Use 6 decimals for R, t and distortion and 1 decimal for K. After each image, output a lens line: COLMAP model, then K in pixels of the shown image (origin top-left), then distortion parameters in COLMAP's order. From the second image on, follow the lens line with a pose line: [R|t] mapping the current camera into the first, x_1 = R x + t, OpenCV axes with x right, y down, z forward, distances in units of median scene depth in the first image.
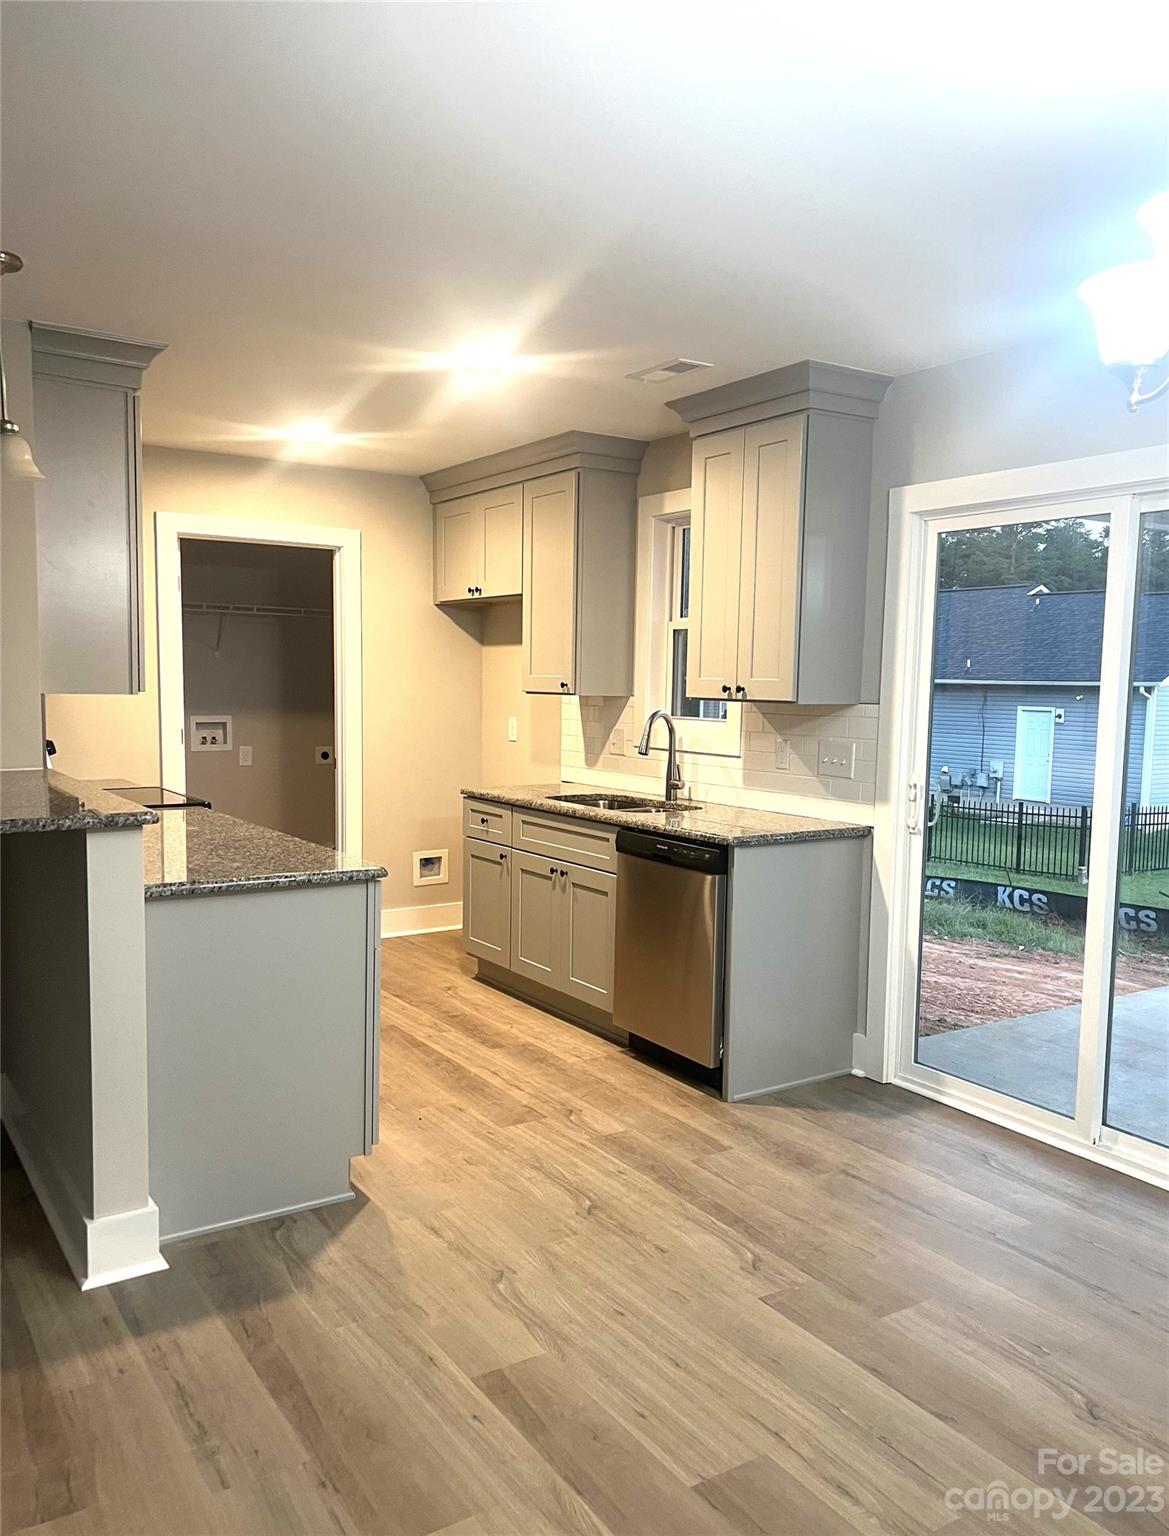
lens RADIAL K [[1207.6, 0, 584.6], [0, 1207.6, 795.1], [0, 0, 1]] dist [0.109936, -0.122814]
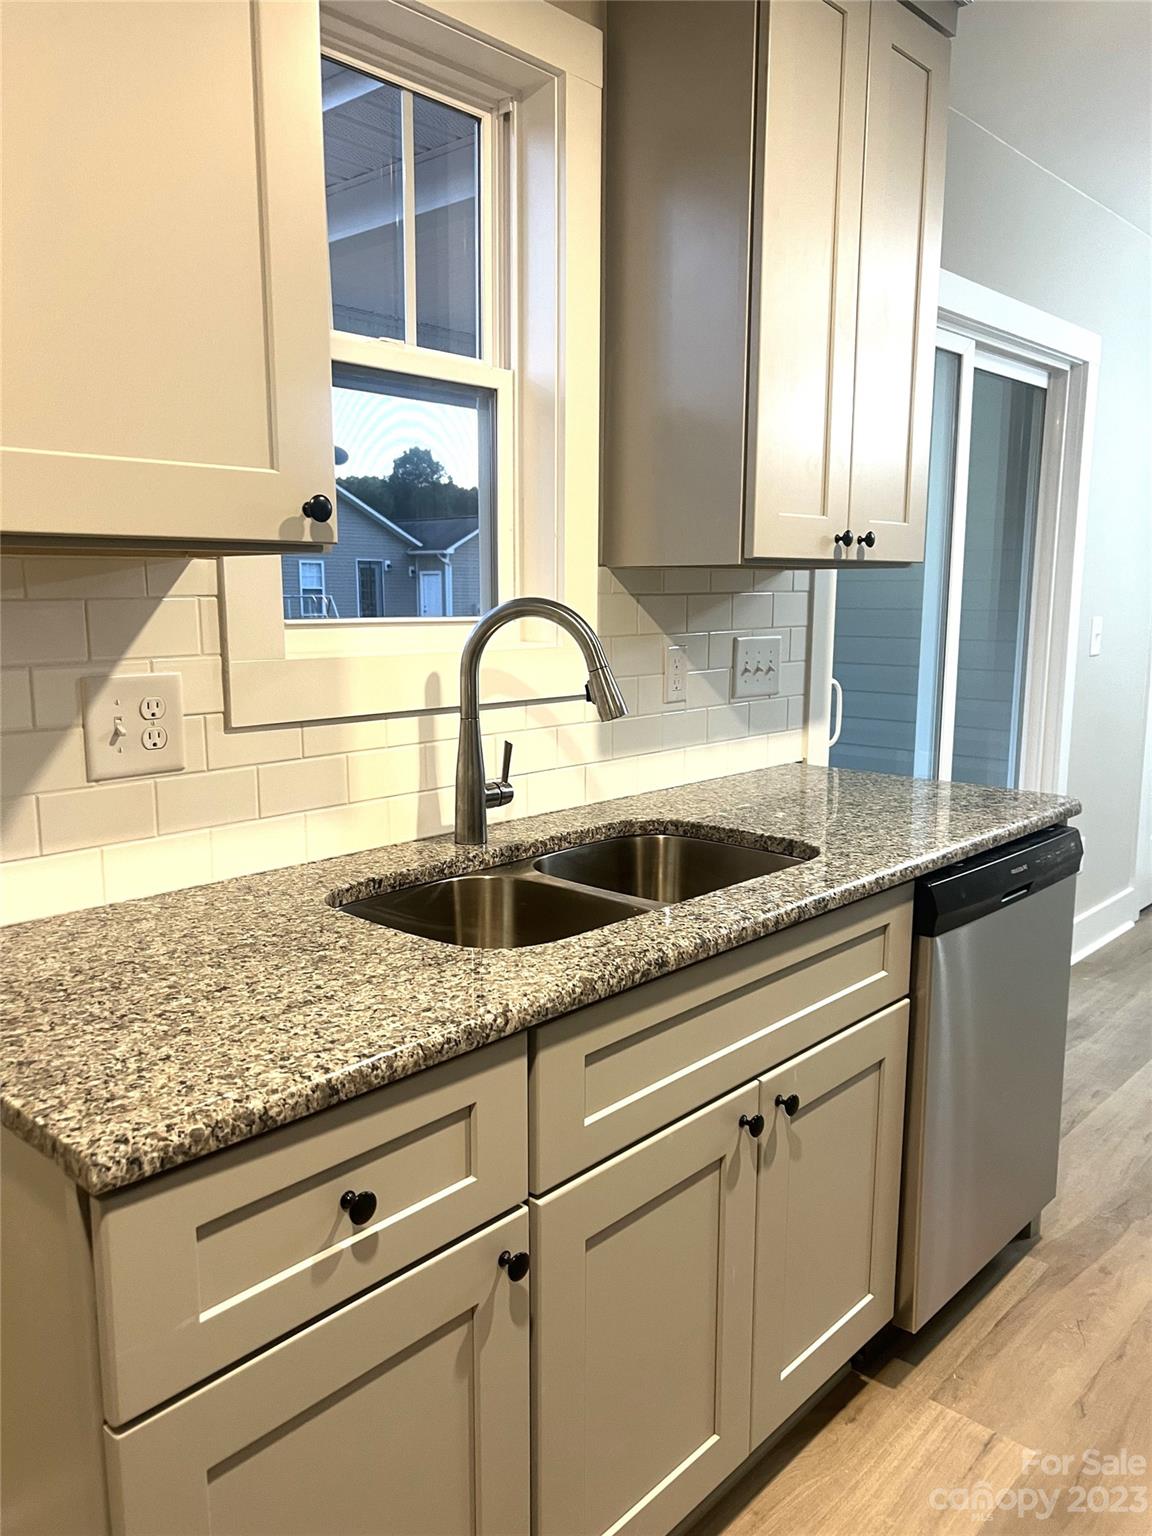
lens RADIAL K [[1176.4, 0, 576.0], [0, 1176.4, 768.0], [0, 0, 1]] dist [-0.000204, -0.001711]
pose [[-0.252340, -0.165853, 0.953319, -0.344535], [0.084493, 0.977662, 0.192453, -0.106693], [-0.963943, 0.129112, -0.232689, 1.327191]]
